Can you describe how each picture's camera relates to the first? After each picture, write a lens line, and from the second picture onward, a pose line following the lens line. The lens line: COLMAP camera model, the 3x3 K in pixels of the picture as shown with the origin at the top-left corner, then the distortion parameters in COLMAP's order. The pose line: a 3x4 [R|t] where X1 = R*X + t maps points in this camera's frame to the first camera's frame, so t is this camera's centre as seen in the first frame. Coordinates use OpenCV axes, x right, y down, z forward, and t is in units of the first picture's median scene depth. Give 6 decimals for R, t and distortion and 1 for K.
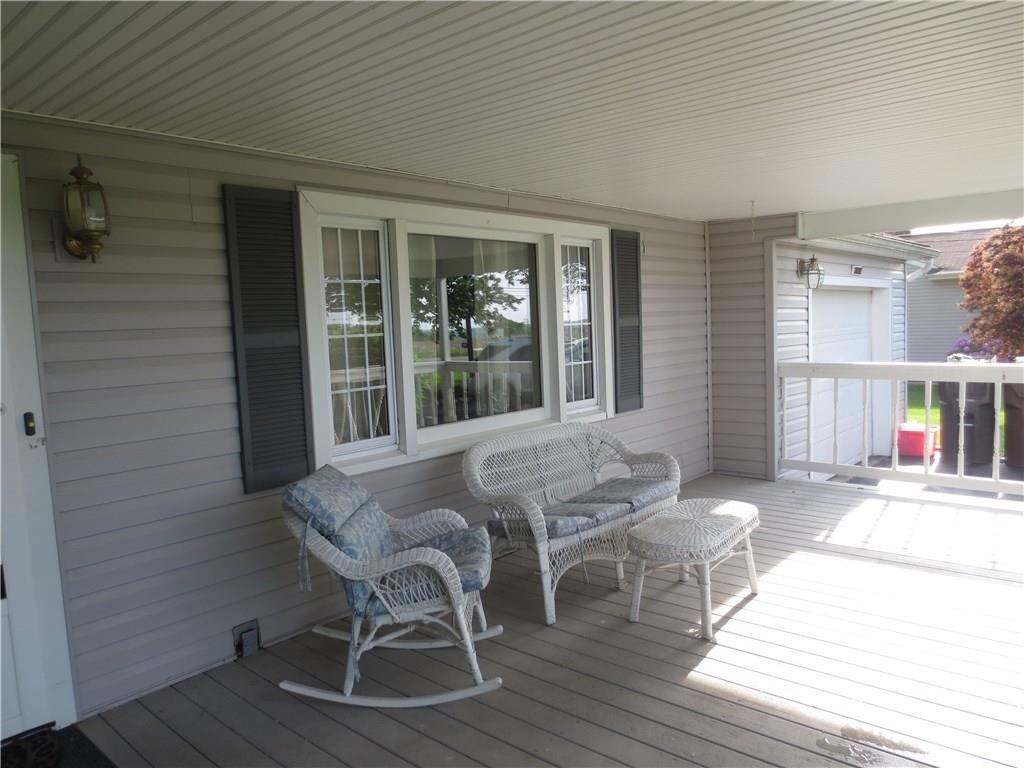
lens RADIAL K [[734.4, 0, 512.0], [0, 734.4, 384.0], [0, 0, 1]] dist [-0.018461, -0.000854]
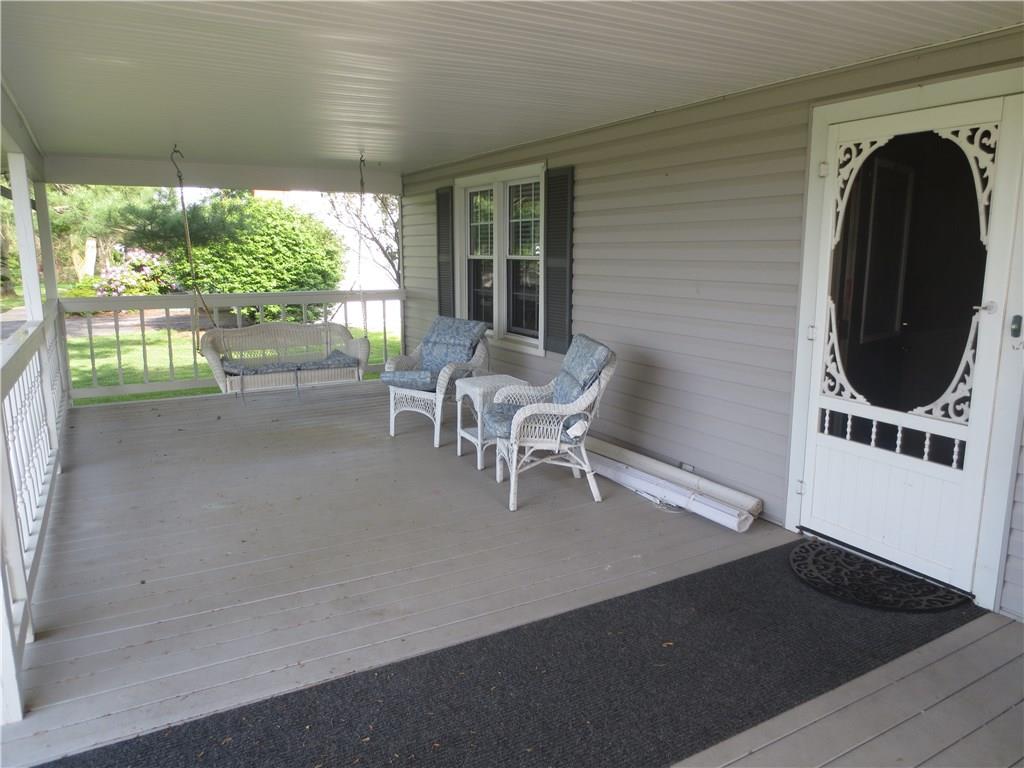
lens RADIAL K [[714.2, 0, 512.0], [0, 714.2, 384.0], [0, 0, 1]] dist [-0.049352, 0.031271]
pose [[-0.320637, 0.223036, -0.920569, 0.145960], [-0.063071, 0.964698, 0.255695, -0.023340], [0.945100, 0.140046, -0.295251, 0.166355]]
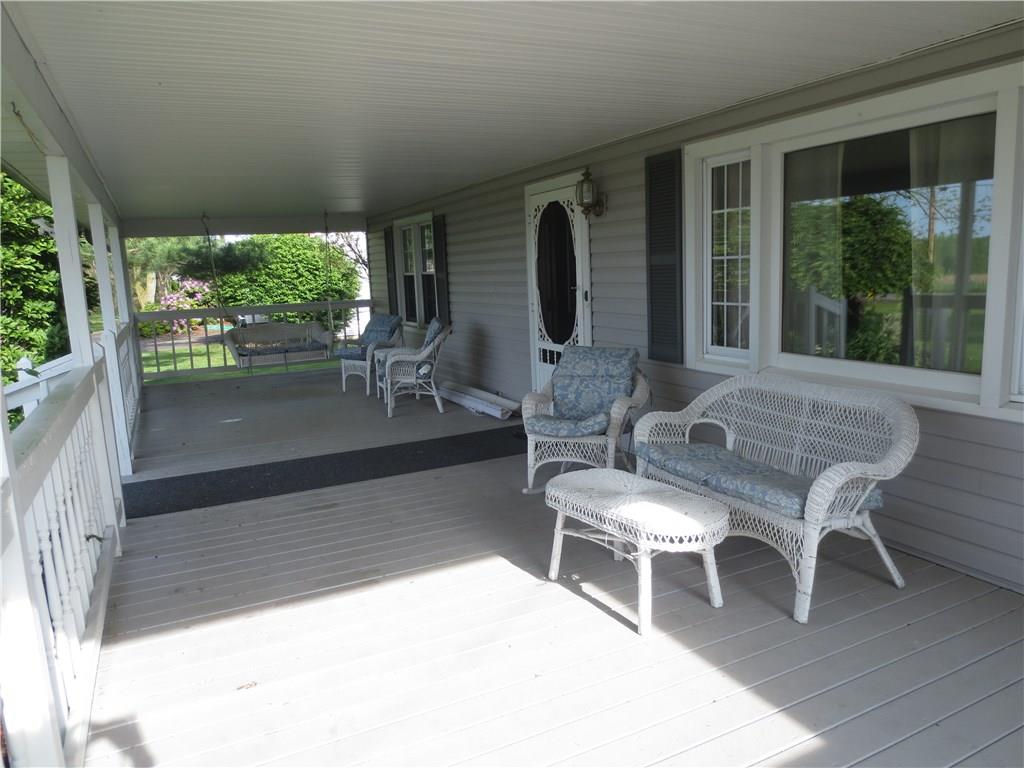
lens RADIAL K [[734.4, 0, 512.0], [0, 734.4, 384.0], [0, 0, 1]] dist [-0.018461, -0.000854]
pose [[-0.388393, 0.212236, -0.896720, 1.214485], [-0.011829, 0.971887, 0.235150, -0.167853], [0.921418, 0.101938, -0.374964, 1.364012]]
